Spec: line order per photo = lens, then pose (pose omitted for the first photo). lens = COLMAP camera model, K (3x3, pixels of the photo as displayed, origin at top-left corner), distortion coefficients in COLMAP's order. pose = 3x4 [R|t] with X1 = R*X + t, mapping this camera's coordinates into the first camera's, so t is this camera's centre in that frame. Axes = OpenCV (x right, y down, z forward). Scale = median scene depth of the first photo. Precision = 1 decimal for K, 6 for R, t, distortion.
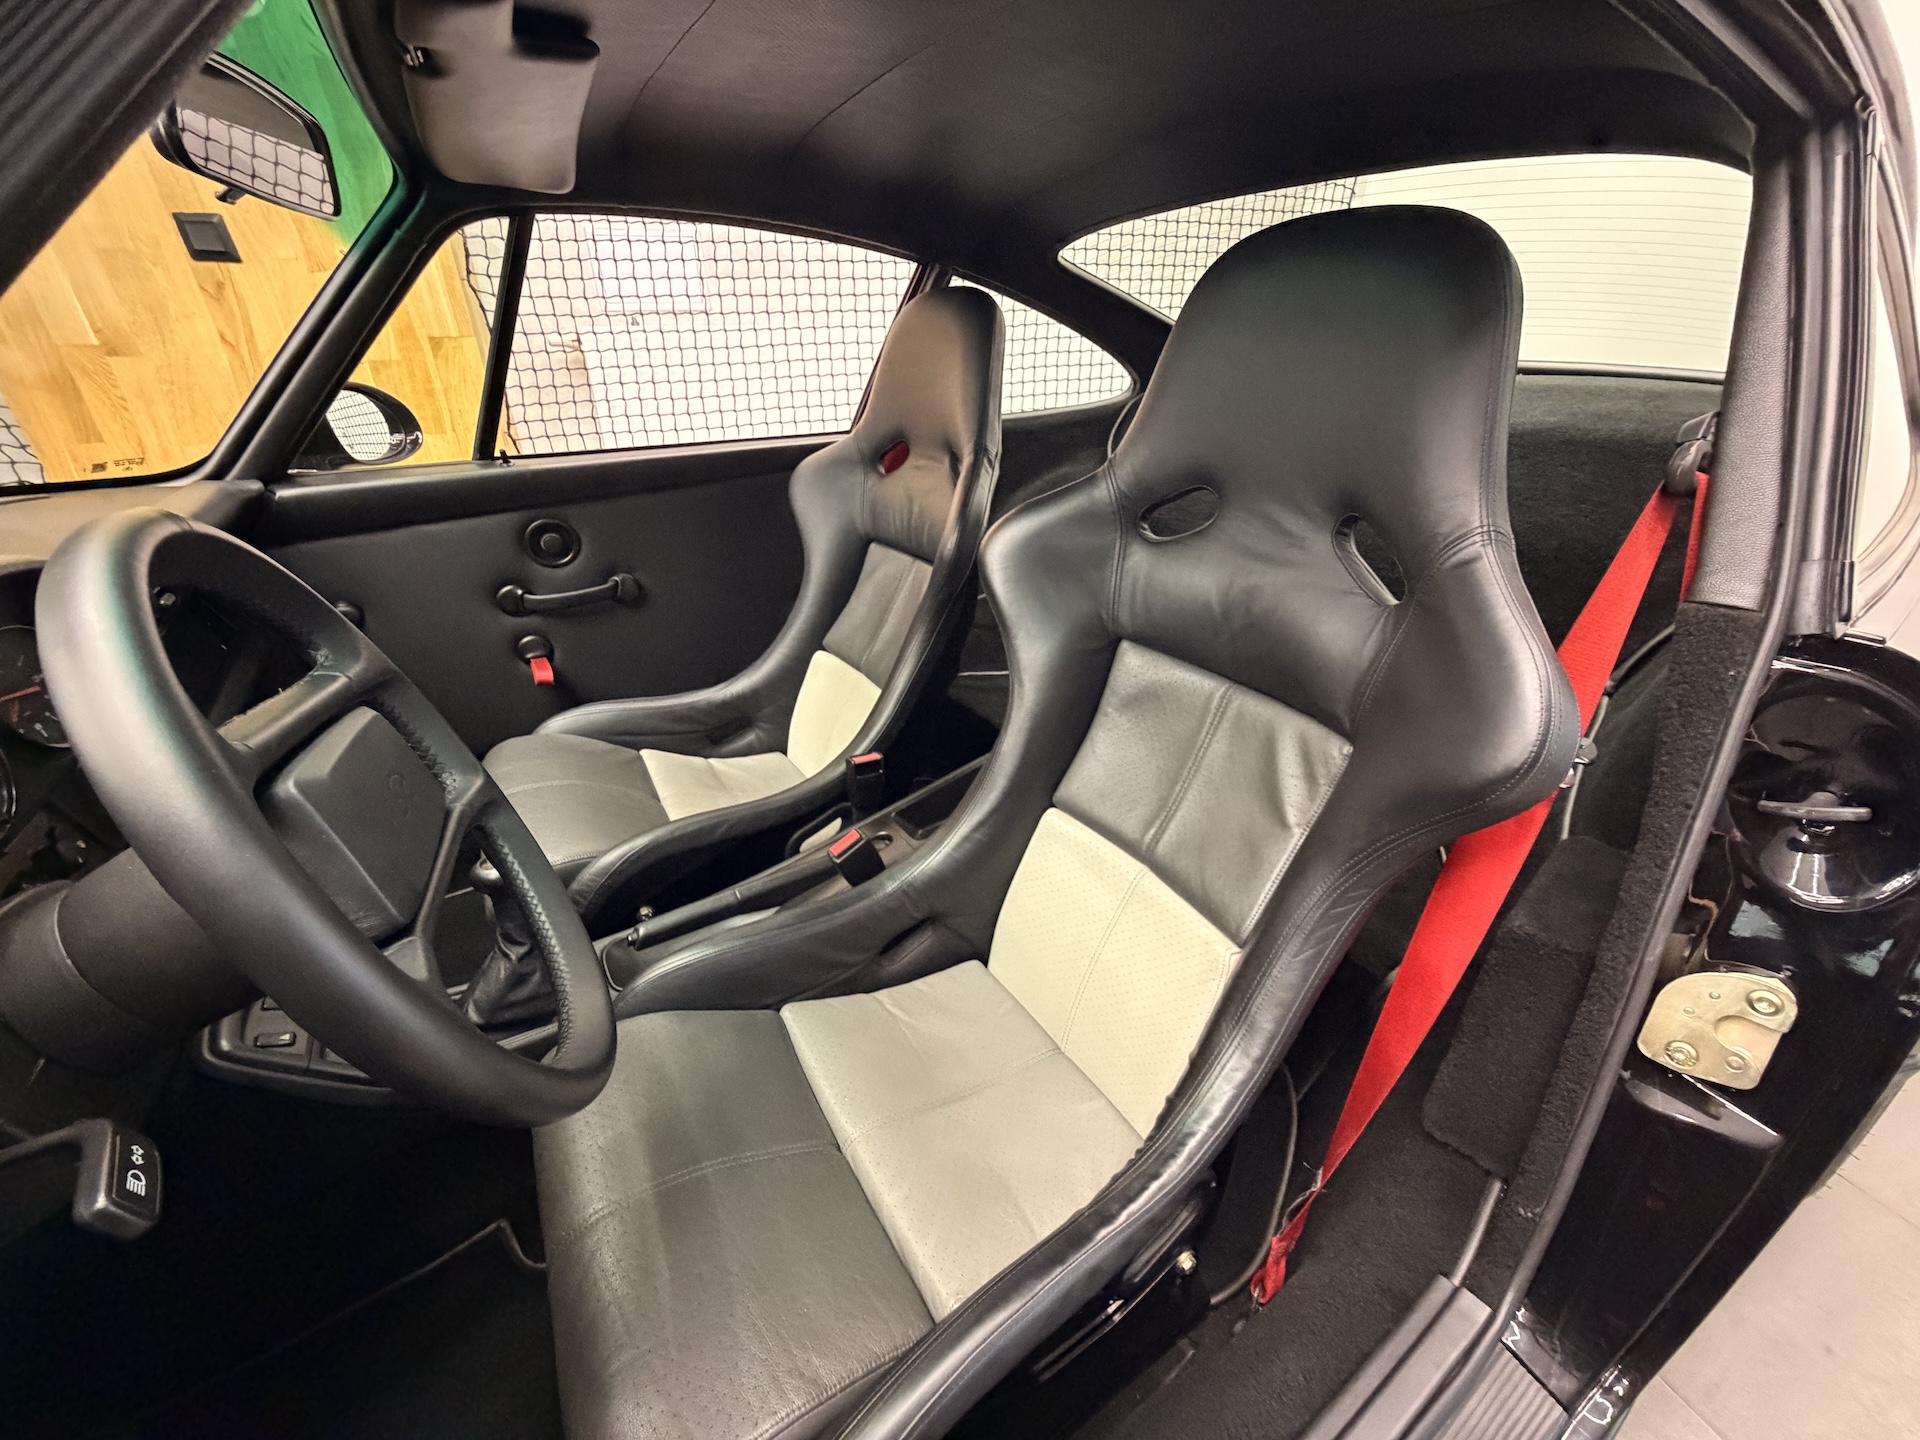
lens RADIAL K [[768.2, 0, 968.1], [0, 768.2, 714.1], [0, 0, 1]] dist [-0.004476, 0.000323]
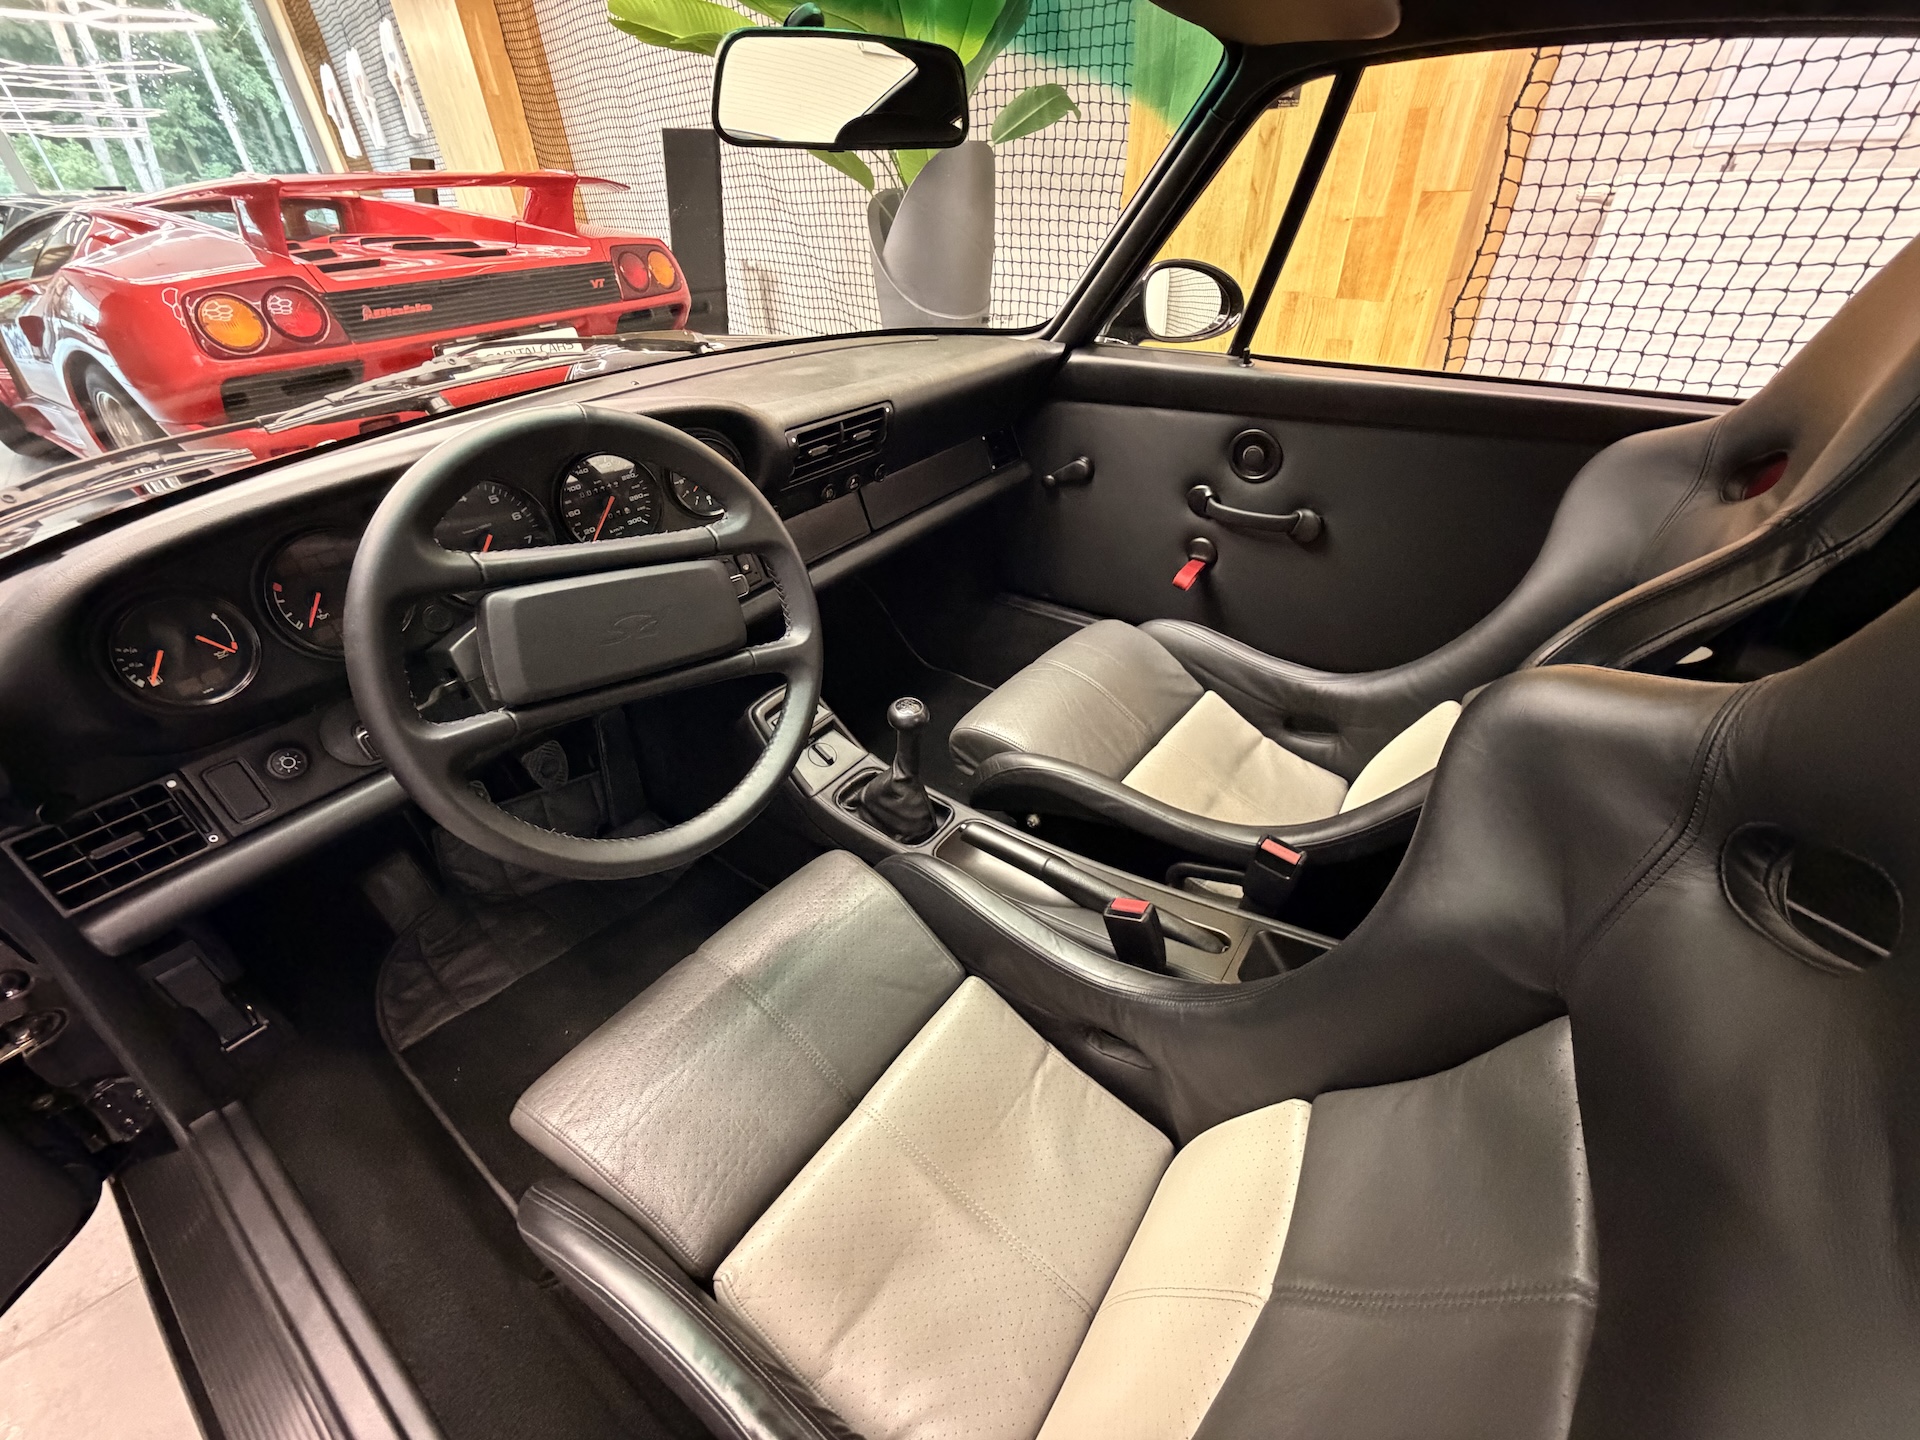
lens RADIAL K [[768.2, 0, 960.0], [0, 768.2, 717.9], [0, 0, 1]] dist [-0.004476, 0.000323]
pose [[0.344845, 0.537329, -0.769649, 0.226200], [-0.391297, 0.827594, 0.402460, -0.194095], [0.853211, 0.162375, 0.495647, 0.279472]]
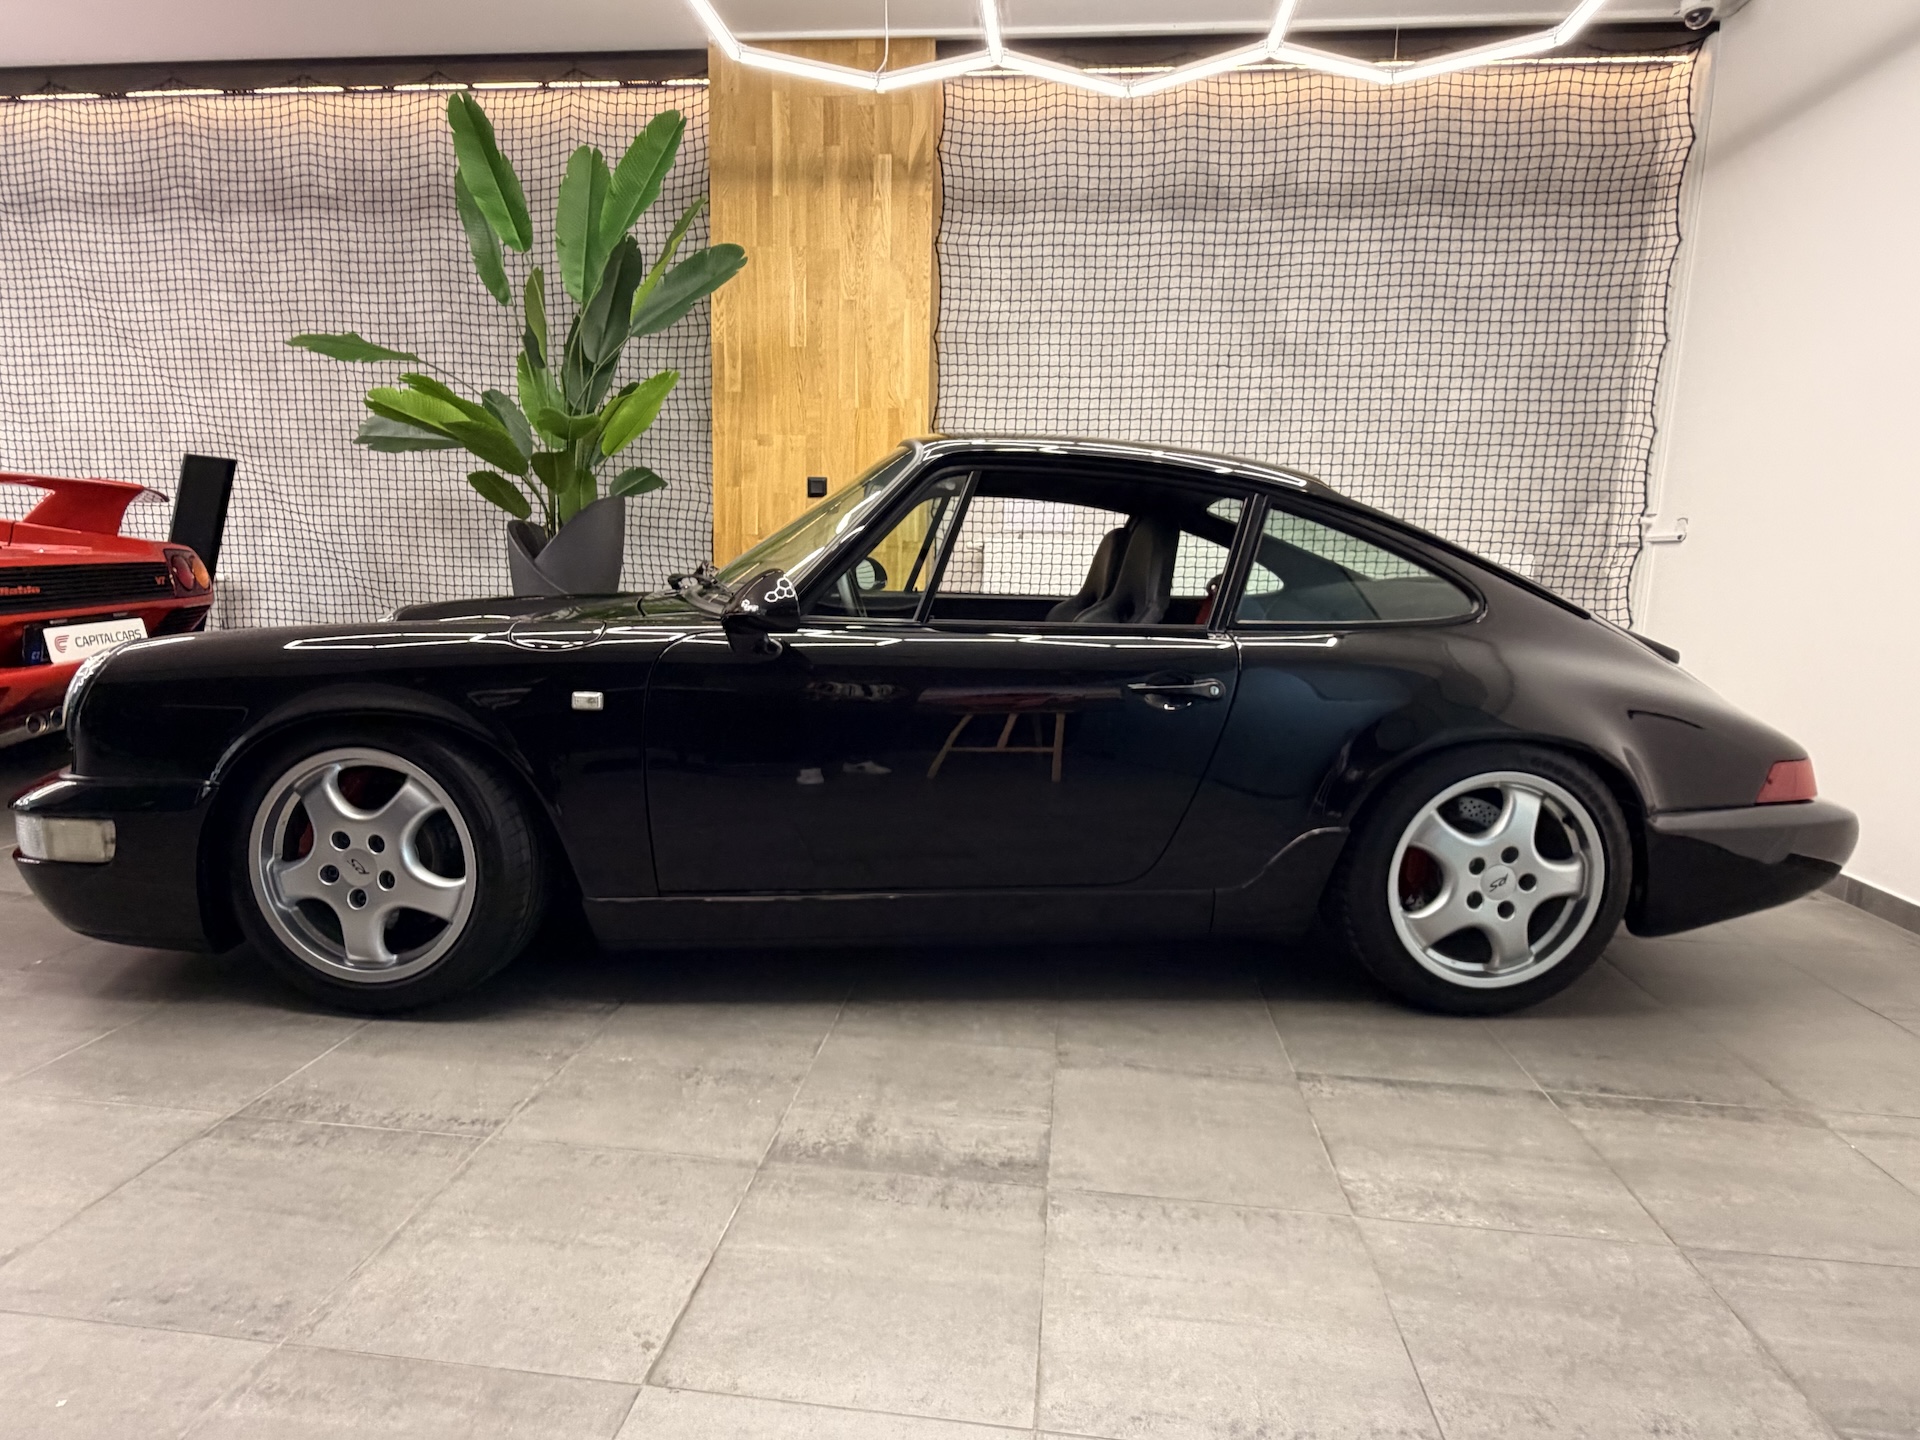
lens RADIAL K [[1046.3, 0, 953.9], [0, 1046.3, 722.2], [0, 0, 1]] dist [-0.002242, 0.002634]
pose [[0.866509, 0.117881, -0.485043, 0.931179], [-0.255488, 0.939523, -0.228085, 0.634024], [0.428822, 0.321561, 0.844222, -1.285689]]
